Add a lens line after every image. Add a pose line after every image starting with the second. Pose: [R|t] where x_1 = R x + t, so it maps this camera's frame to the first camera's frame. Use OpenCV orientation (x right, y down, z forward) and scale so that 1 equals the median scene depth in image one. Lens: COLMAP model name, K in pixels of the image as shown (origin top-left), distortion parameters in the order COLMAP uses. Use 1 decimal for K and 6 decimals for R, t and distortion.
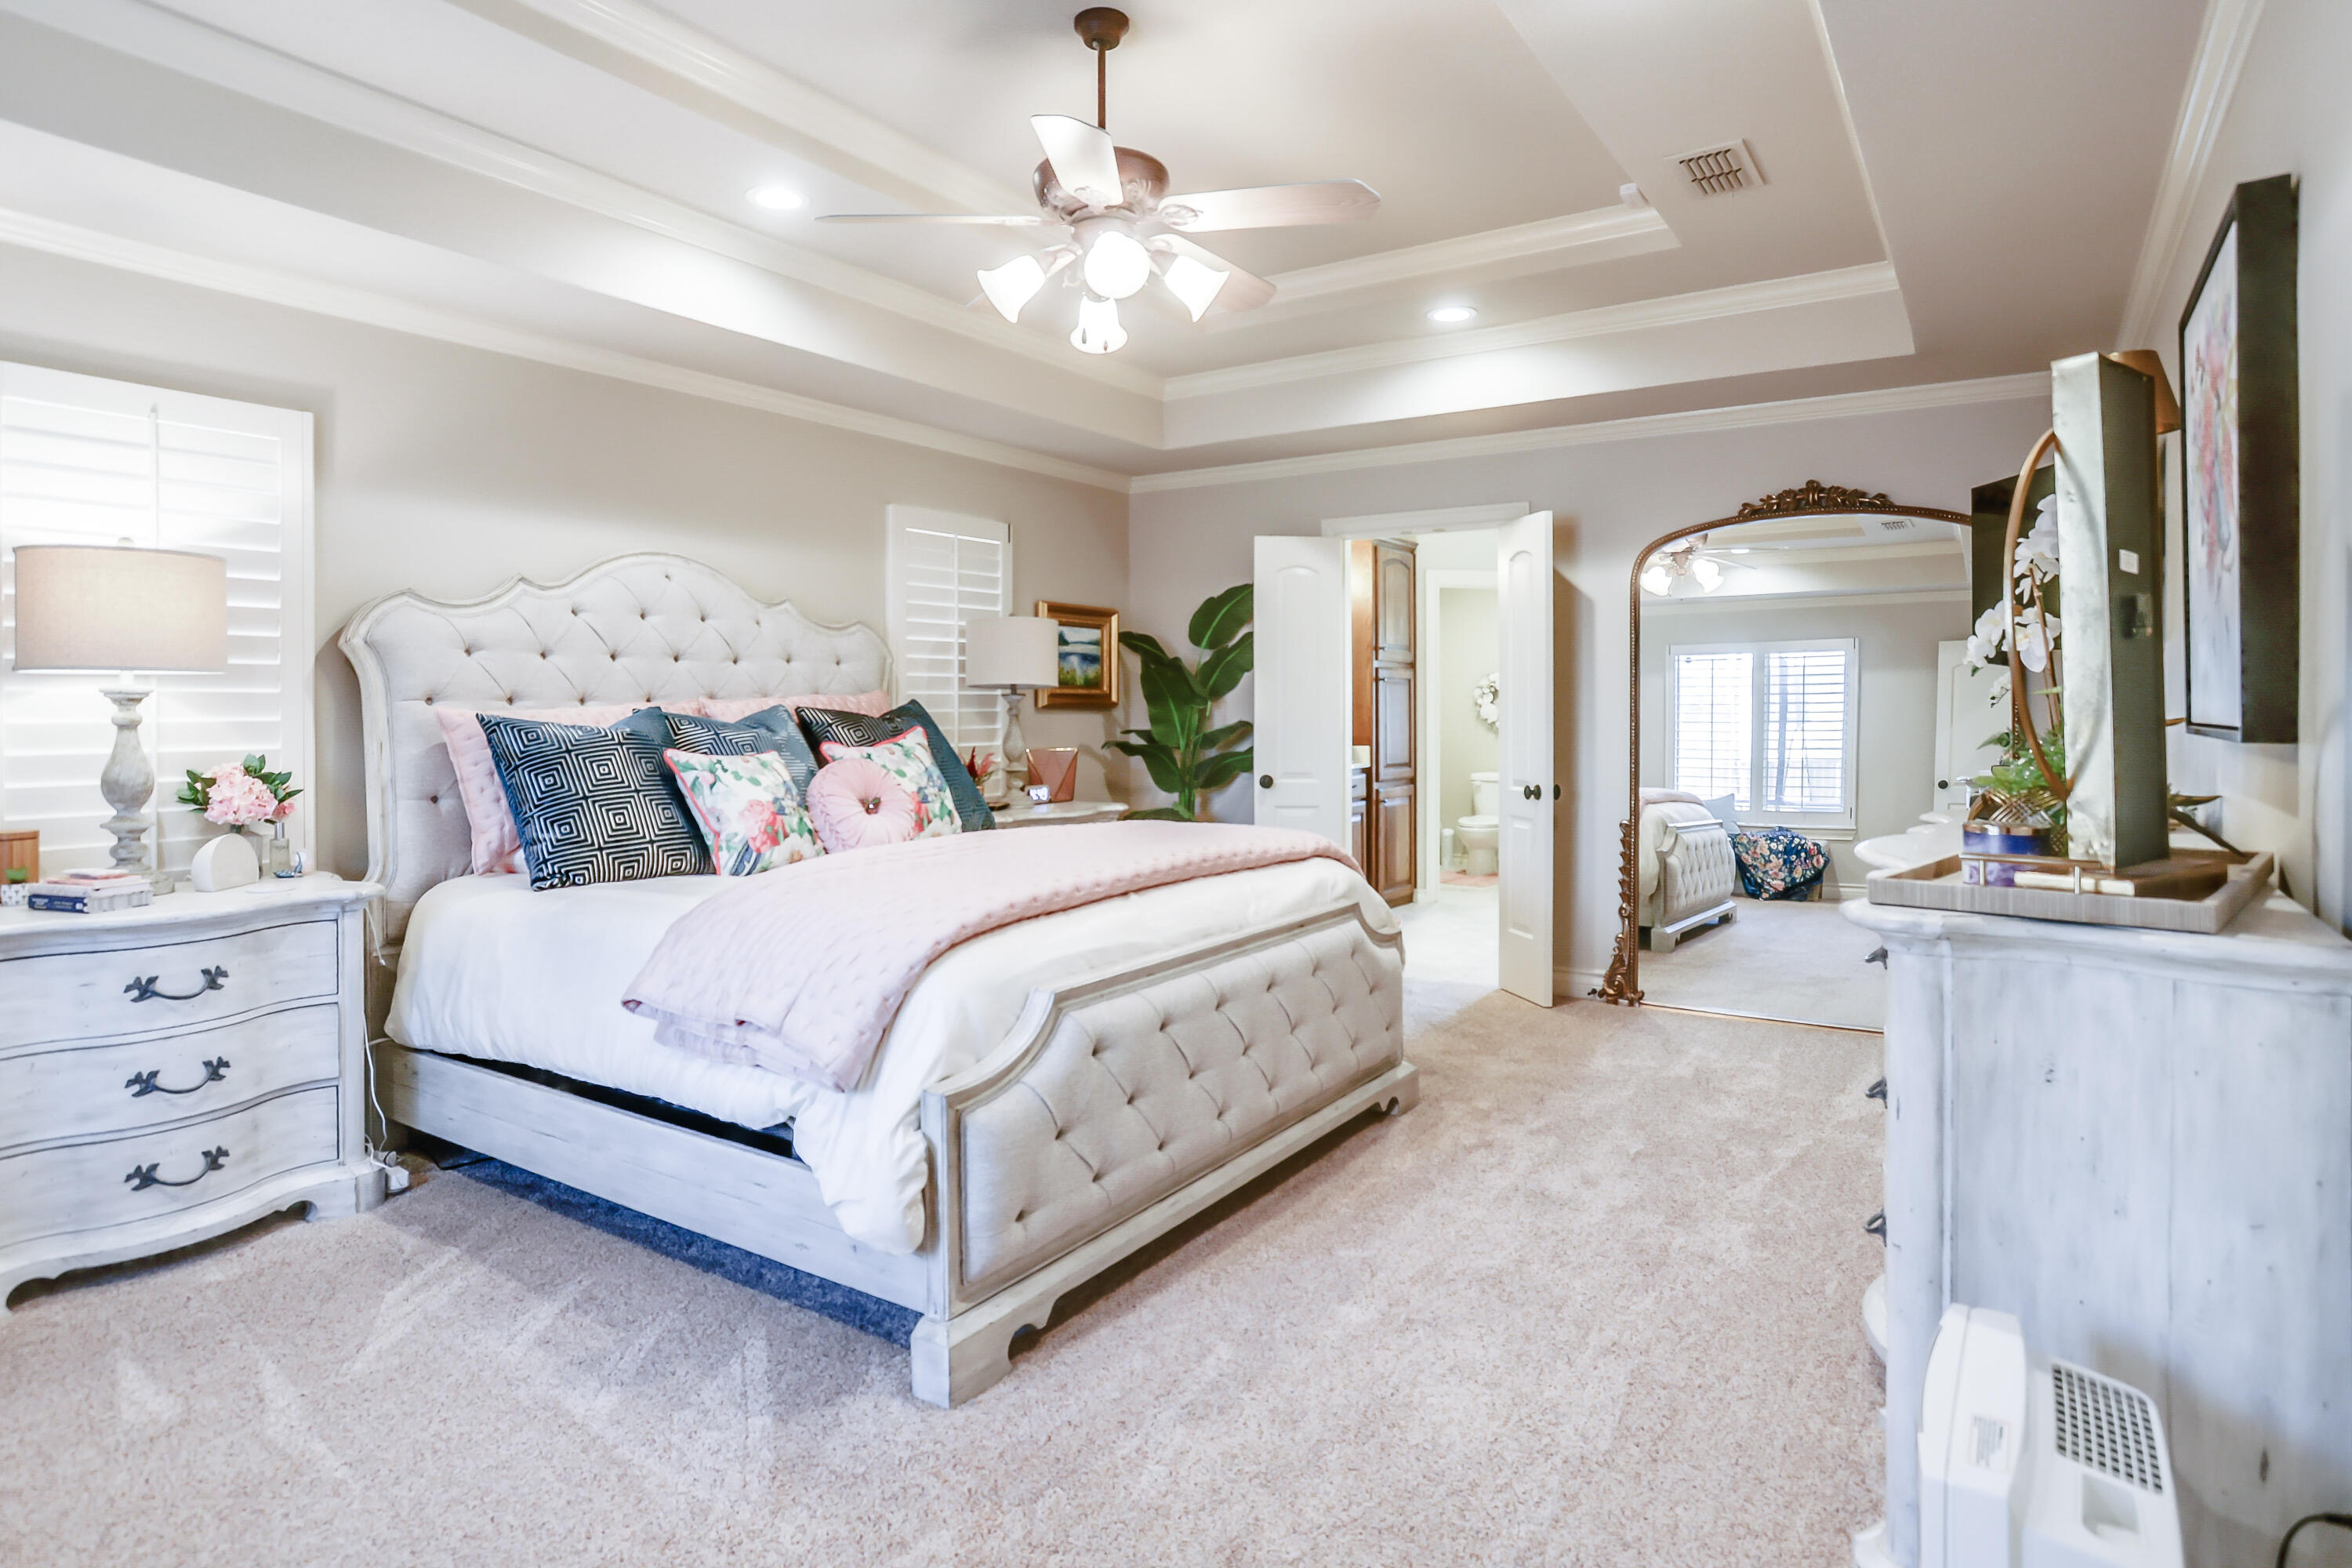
lens RADIAL K [[1266.4, 0, 1173.0], [0, 1266.4, 722.4], [0, 0, 1]] dist [-0.075015, 0.020861]
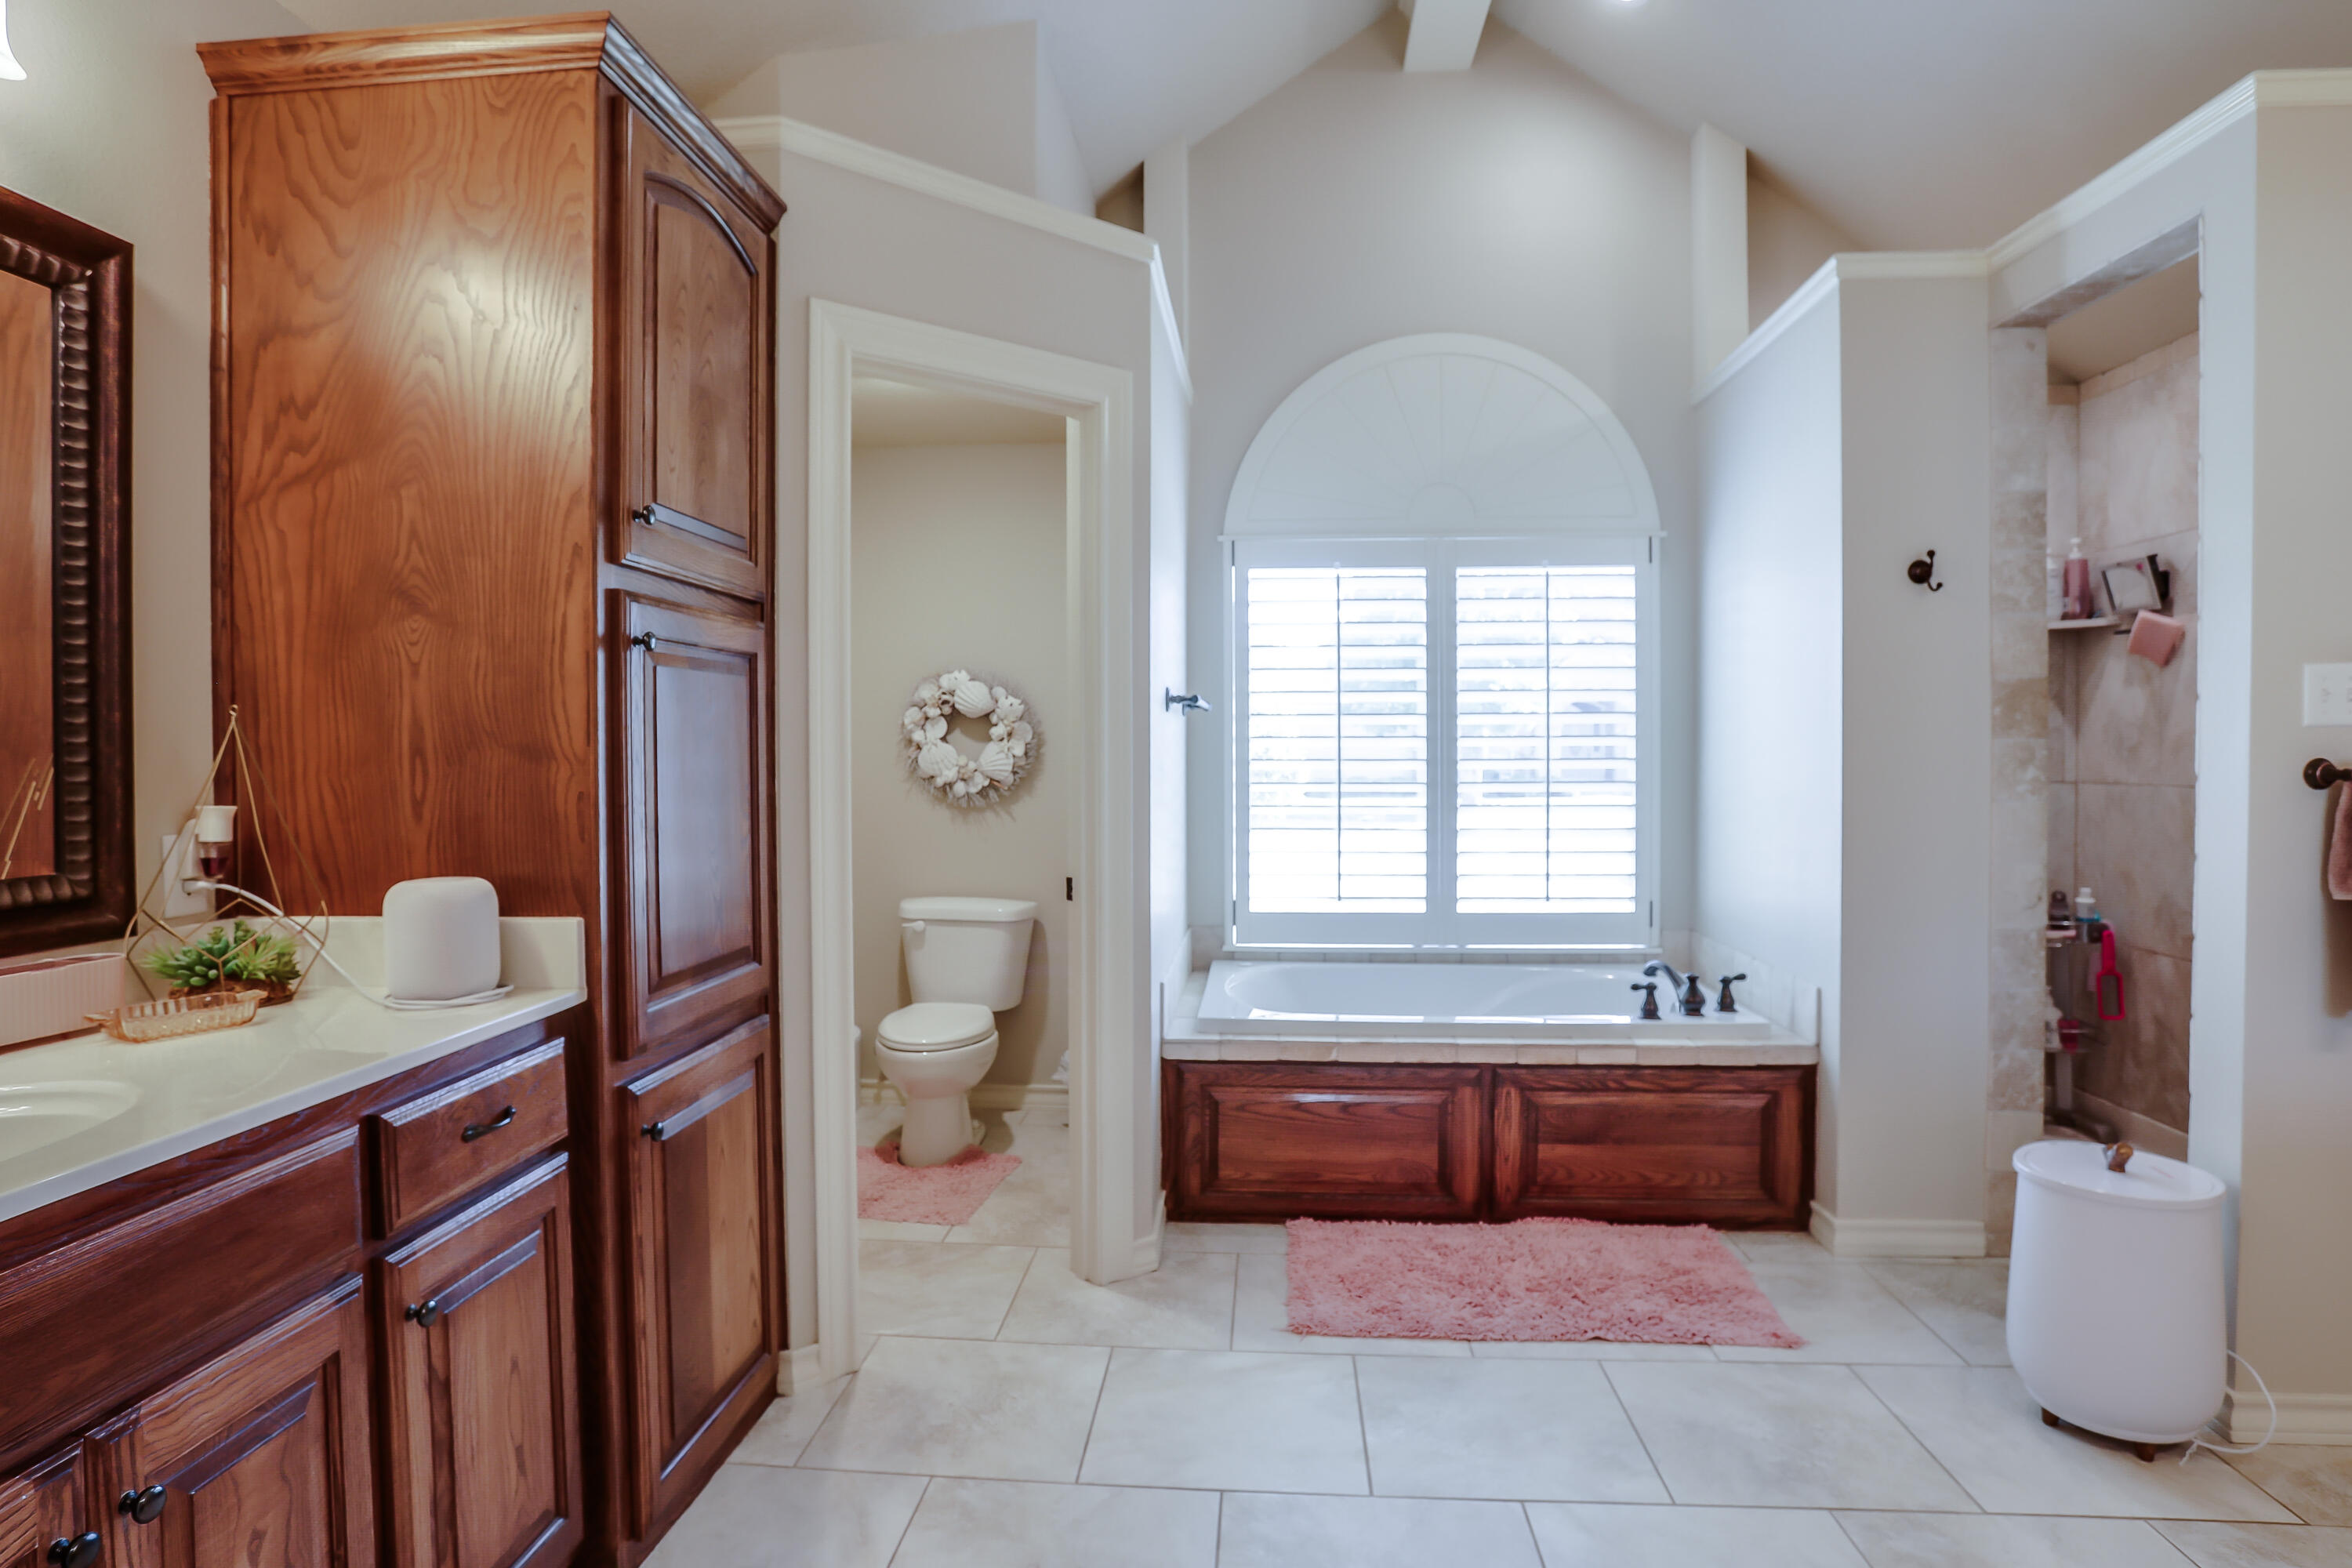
lens RADIAL K [[1255.7, 0, 1194.1], [0, 1255.7, 758.1], [0, 0, 1]] dist [-0.064241, 0.019424]
pose [[0.864210, -0.005065, 0.503105, 0.133231], [0.006321, 0.999980, -0.000791, -0.010140], [-0.503091, 0.003864, 0.864225, 0.713834]]
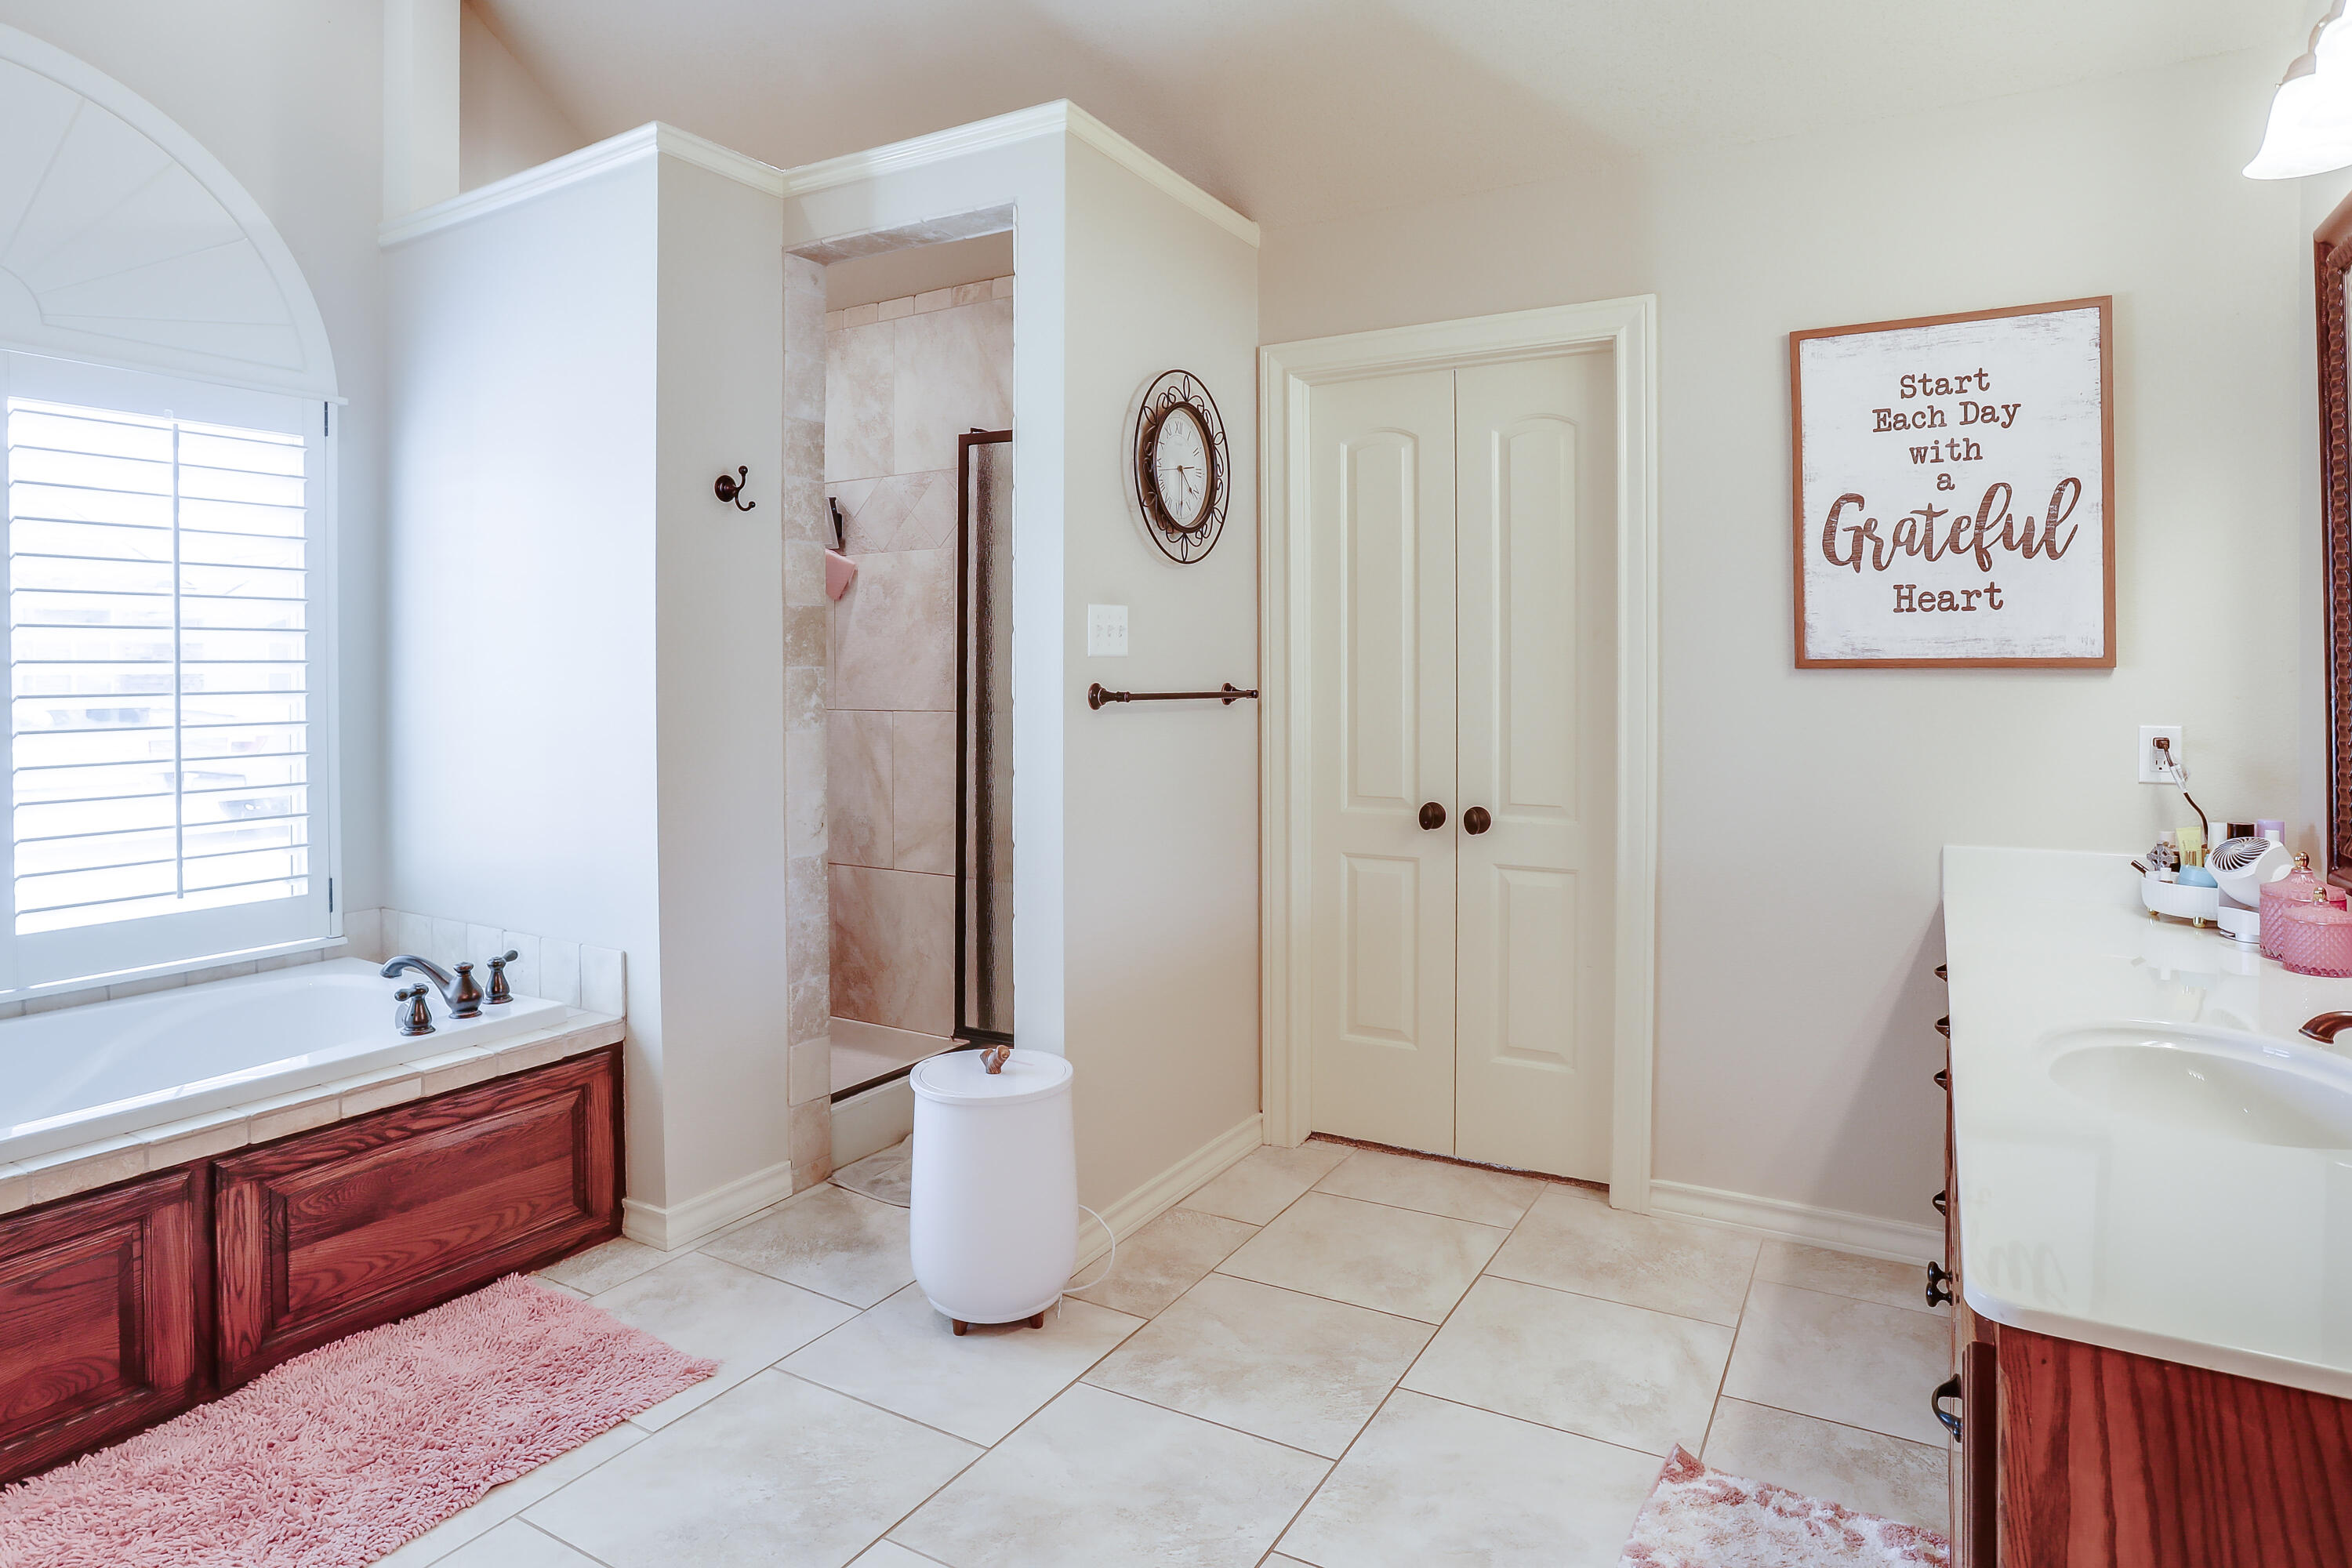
lens RADIAL K [[1298.5, 0, 1181.0], [0, 1298.5, 663.9], [0, 0, 1]] dist [-0.074549, 0.026739]
pose [[-0.079280, 0.007208, 0.996826, 0.137422], [0.013785, 0.999886, -0.006134, -0.011440], [-0.996757, 0.013255, -0.079370, 0.823448]]
